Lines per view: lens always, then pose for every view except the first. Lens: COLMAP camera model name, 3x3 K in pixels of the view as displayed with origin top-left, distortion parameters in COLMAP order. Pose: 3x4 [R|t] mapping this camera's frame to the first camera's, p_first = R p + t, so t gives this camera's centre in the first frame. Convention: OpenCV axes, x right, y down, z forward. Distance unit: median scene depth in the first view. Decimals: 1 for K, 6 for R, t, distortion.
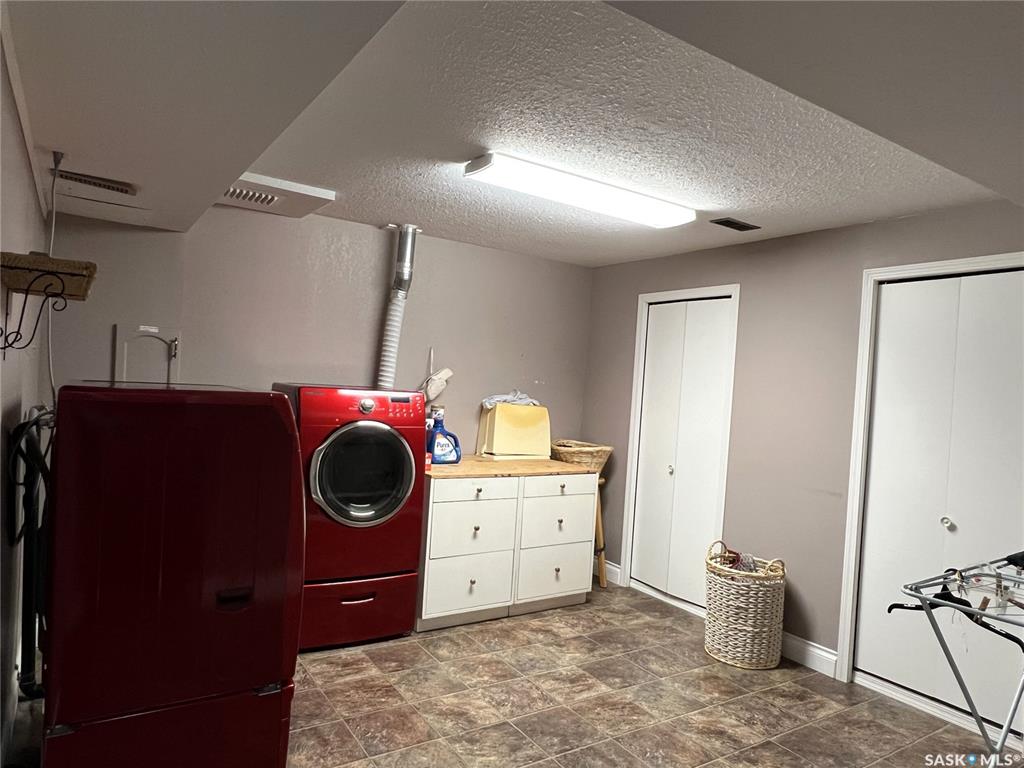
lens RADIAL K [[658.2, 0, 509.3], [0, 658.2, 382.0], [0, 0, 1]] dist [-0.007264, -0.001764]
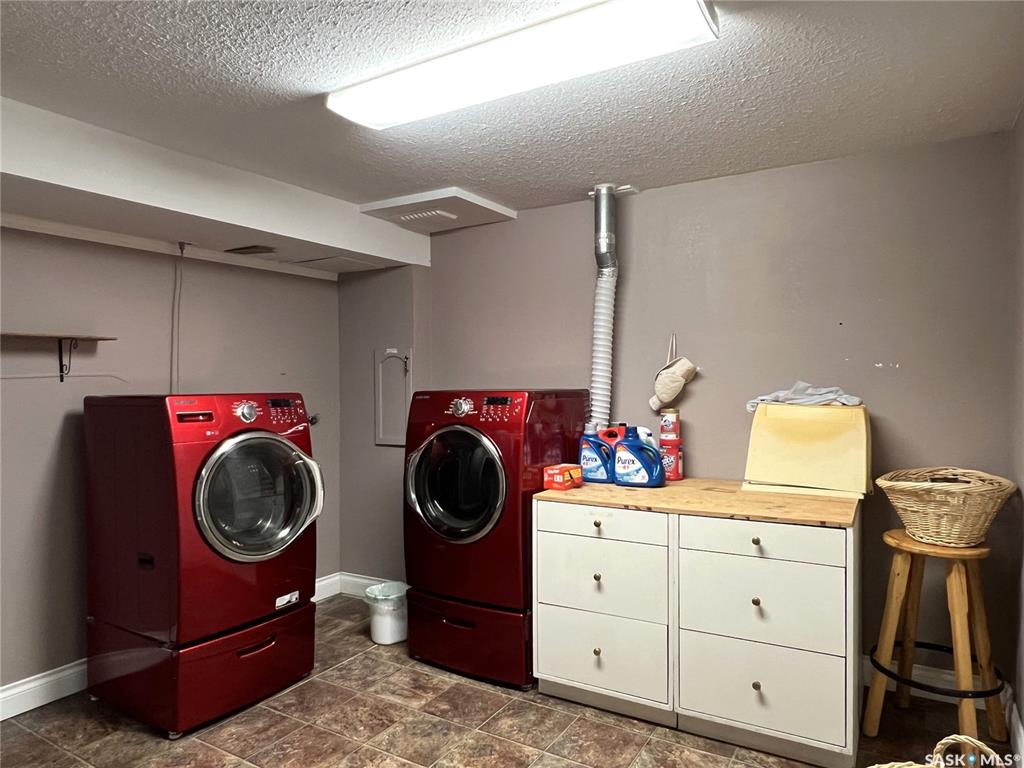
lens RADIAL K [[658.2, 0, 507.7], [0, 658.2, 388.1], [0, 0, 1]] dist [-0.007264, -0.001764]
pose [[0.422260, -0.059703, -0.904506, 0.545285], [0.035089, 0.998157, -0.049504, 0.047392], [0.905795, -0.010835, 0.423577, 0.587894]]
